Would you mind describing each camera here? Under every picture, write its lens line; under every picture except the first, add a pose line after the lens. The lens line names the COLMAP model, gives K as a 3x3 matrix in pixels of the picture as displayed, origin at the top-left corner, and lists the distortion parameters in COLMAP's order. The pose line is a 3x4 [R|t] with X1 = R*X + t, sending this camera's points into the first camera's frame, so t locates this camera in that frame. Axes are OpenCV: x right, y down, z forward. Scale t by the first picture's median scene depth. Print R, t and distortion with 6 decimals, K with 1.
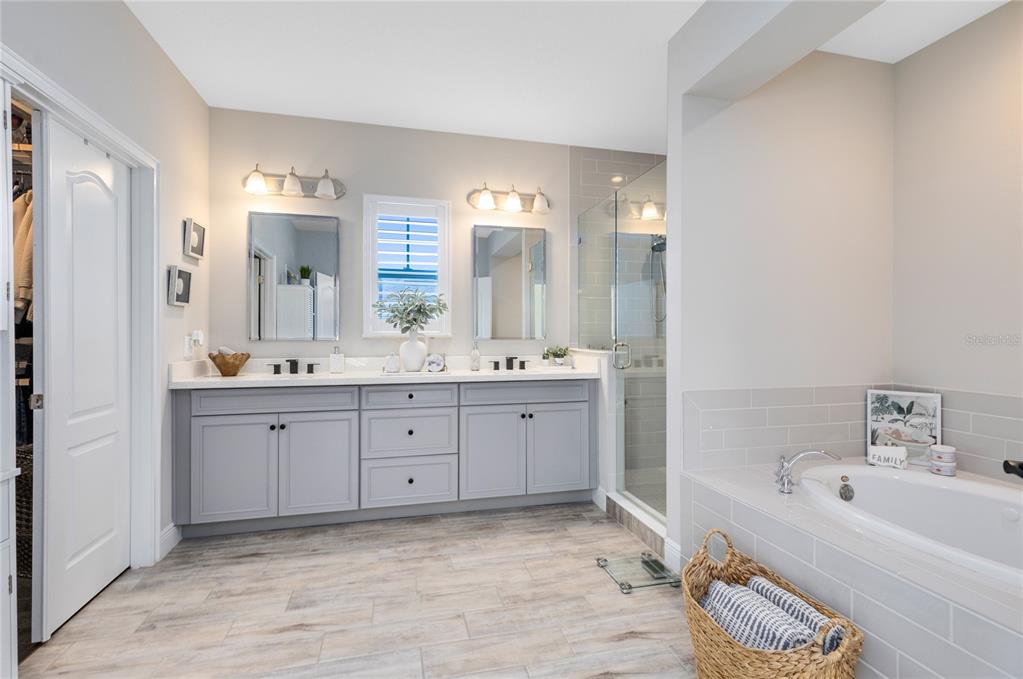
lens RADIAL K [[463.9, 0, 510.7], [0, 463.9, 334.1], [0, 0, 1]] dist [0.000012, -0.000121]
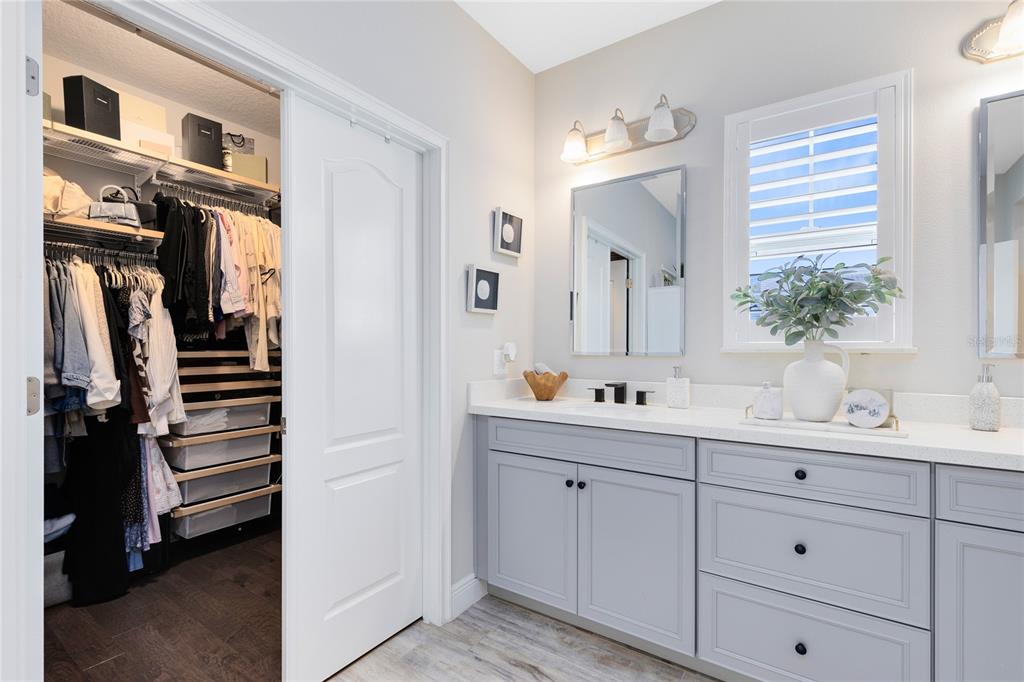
lens RADIAL K [[464.3, 0, 517.5], [0, 464.3, 349.3], [0, 0, 1]] dist [0.000012, -0.000121]
pose [[0.660688, 0.001758, -0.750659, -0.044935], [0.003319, 0.999981, 0.005263, -0.000527], [0.750654, -0.005969, 0.660669, 0.441382]]
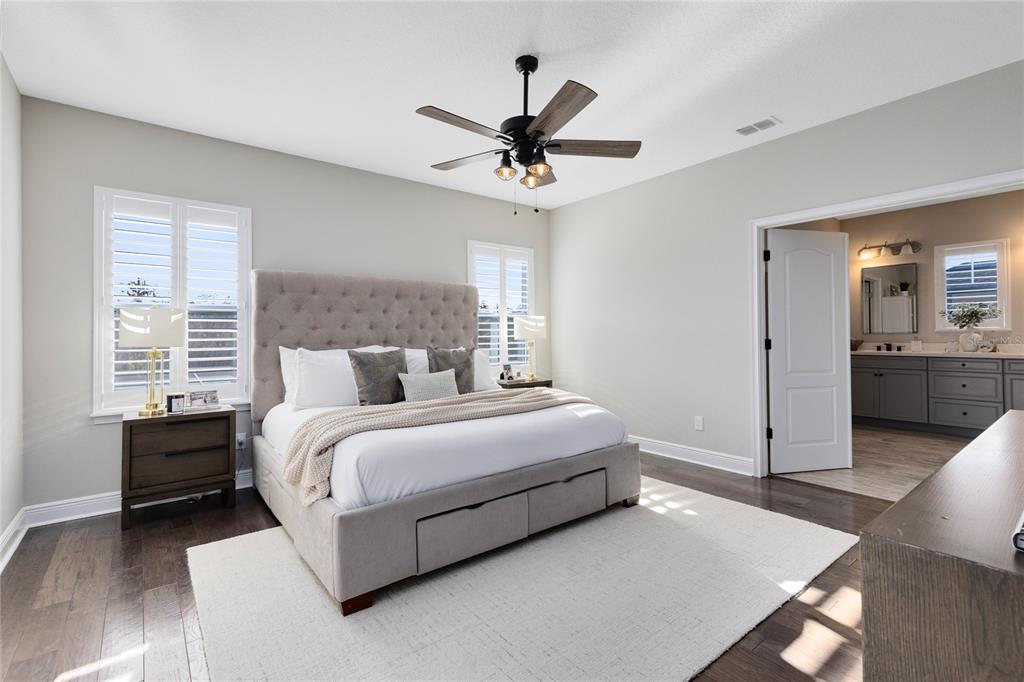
lens RADIAL K [[464.3, 0, 524.8], [0, 464.3, 327.8], [0, 0, 1]] dist [0.000012, -0.000121]
pose [[0.414275, -0.016286, -0.910006, 0.668478], [0.012022, 0.999851, -0.012421, -0.003163], [0.910072, -0.005794, 0.414409, -1.181969]]
